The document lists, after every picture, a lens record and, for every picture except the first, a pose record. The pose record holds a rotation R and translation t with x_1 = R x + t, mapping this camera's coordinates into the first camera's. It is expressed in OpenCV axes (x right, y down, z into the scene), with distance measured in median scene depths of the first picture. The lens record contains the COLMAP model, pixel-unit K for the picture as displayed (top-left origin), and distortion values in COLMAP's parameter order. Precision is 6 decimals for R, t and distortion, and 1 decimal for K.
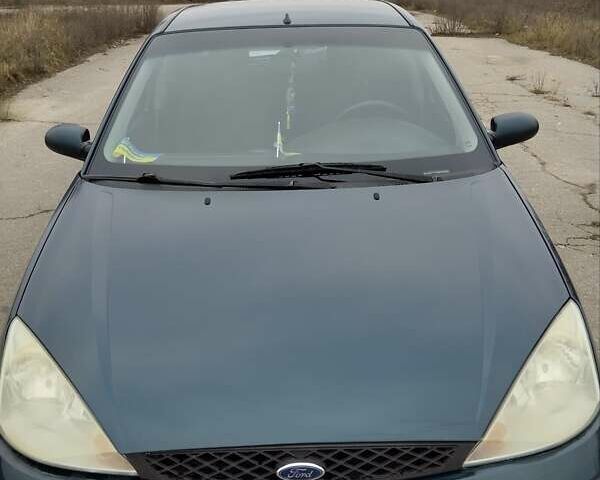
lens RADIAL K [[625.2, 0, 300.0], [0, 625.2, 240.0], [0, 0, 1]] dist [0.101295, -0.193992]
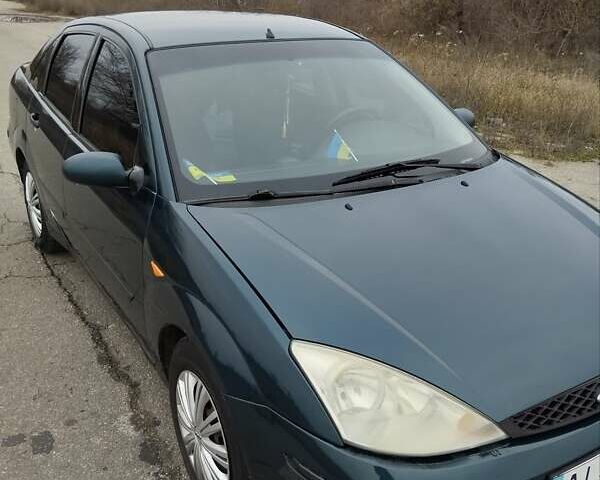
lens RADIAL K [[625.2, 0, 300.0], [0, 625.2, 240.0], [0, 0, 1]] dist [0.101295, -0.193992]
pose [[0.872779, -0.159583, 0.461292, -0.651374], [0.163138, 0.986069, 0.032466, -0.049262], [-0.460047, 0.046919, 0.886654, 0.085073]]
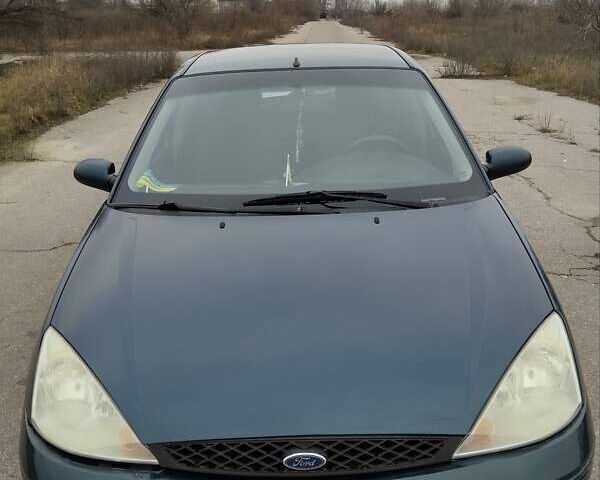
lens RADIAL K [[625.2, 0, 300.0], [0, 625.2, 240.0], [0, 0, 1]] dist [0.101295, -0.193992]
pose [[0.999757, -0.002471, -0.021897, 0.010976], [0.001078, 0.997988, -0.063400, 0.030222], [0.022009, 0.063361, 0.997748, -0.079364]]
